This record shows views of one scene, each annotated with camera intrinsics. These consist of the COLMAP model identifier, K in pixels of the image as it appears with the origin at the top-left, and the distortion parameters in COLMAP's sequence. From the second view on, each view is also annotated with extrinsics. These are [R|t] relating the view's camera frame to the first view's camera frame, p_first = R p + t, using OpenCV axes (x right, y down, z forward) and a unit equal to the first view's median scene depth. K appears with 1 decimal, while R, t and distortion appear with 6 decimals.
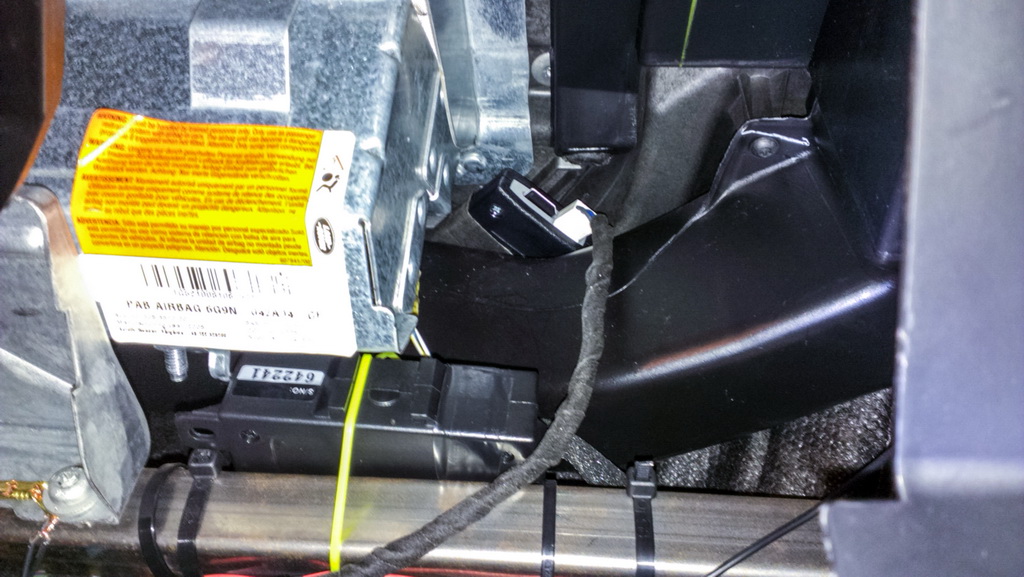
lens RADIAL K [[896.6, 0, 512.0], [0, 896.6, 288.5], [0, 0, 1]] dist [0.008571, -0.130805]
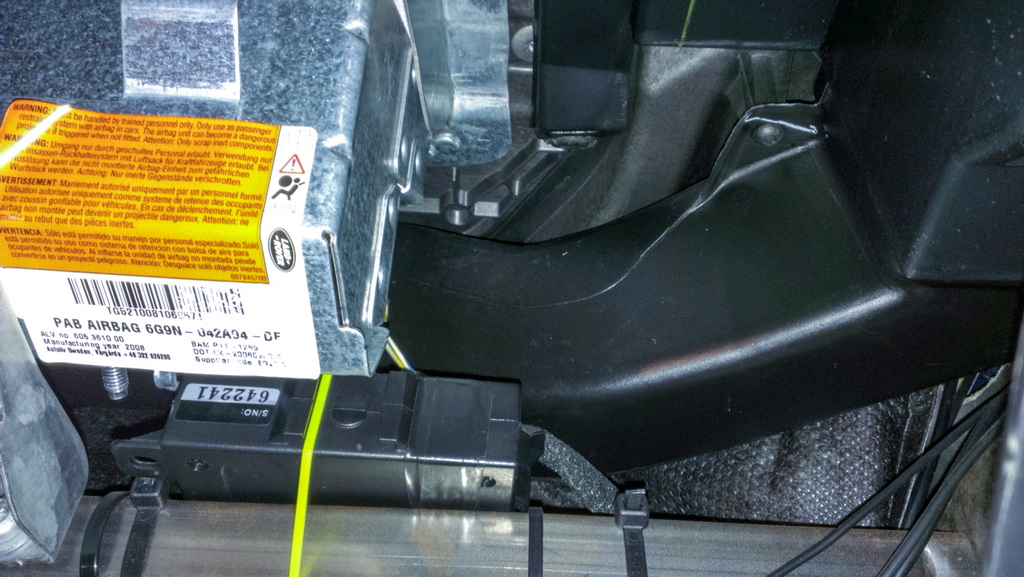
lens RADIAL K [[896.6, 0, 512.0], [0, 896.6, 288.5], [0, 0, 1]] dist [0.008571, -0.130805]
pose [[0.998987, 0.000111, 0.044998, -0.026318], [-0.002456, 0.998641, 0.052067, -0.063511], [-0.044931, -0.052125, 0.997629, 0.122258]]
